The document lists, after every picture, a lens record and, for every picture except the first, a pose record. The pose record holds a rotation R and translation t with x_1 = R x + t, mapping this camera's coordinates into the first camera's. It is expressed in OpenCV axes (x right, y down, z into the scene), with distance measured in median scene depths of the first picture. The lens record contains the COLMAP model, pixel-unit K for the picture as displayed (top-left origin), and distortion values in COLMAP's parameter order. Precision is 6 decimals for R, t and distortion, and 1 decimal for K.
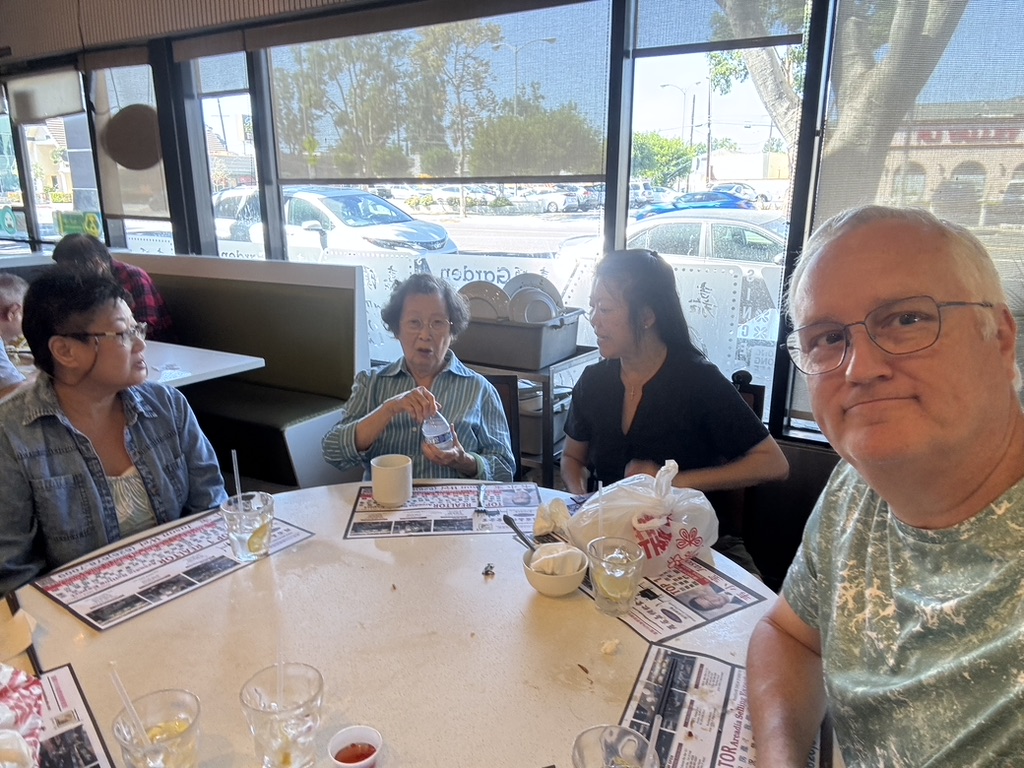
lens RADIAL K [[716.8, 0, 512.7], [0, 716.8, 387.1], [0, 0, 1]] dist [0.059191, -0.070183]
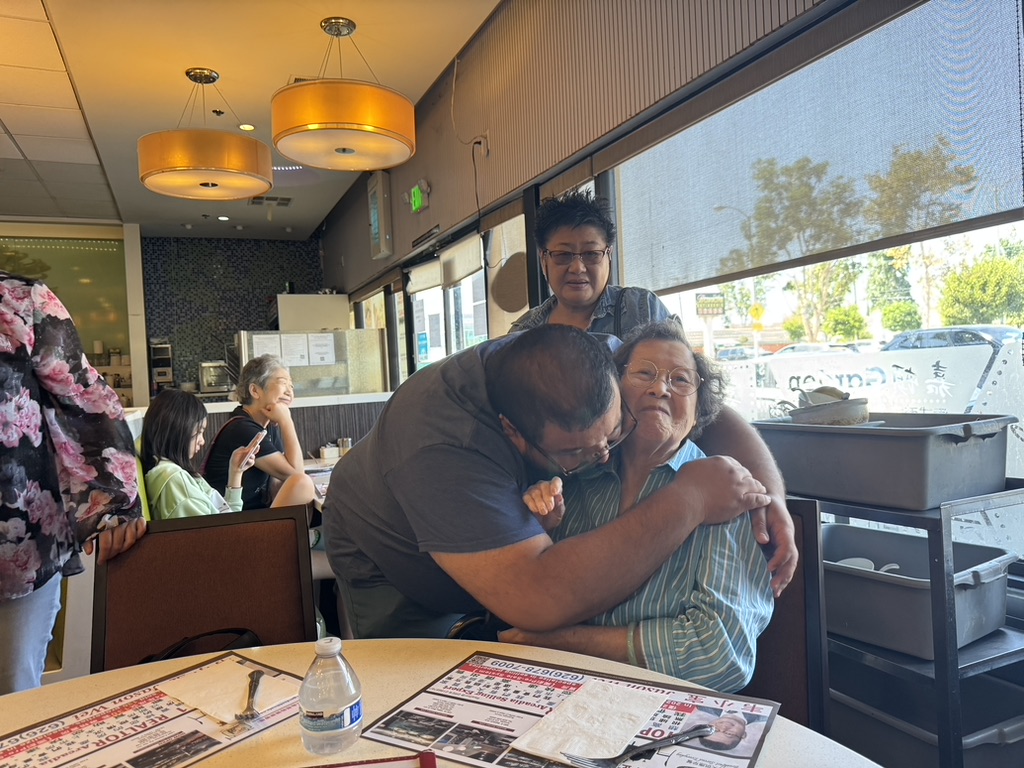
lens RADIAL K [[722.1, 0, 511.5], [0, 722.1, 377.4], [0, 0, 1]] dist [-0.006760, -0.007272]
pose [[0.821993, -0.047702, -0.567497, 0.192185], [-0.090026, 0.973072, -0.212192, 0.043084], [0.562337, 0.225509, 0.795564, 0.526792]]
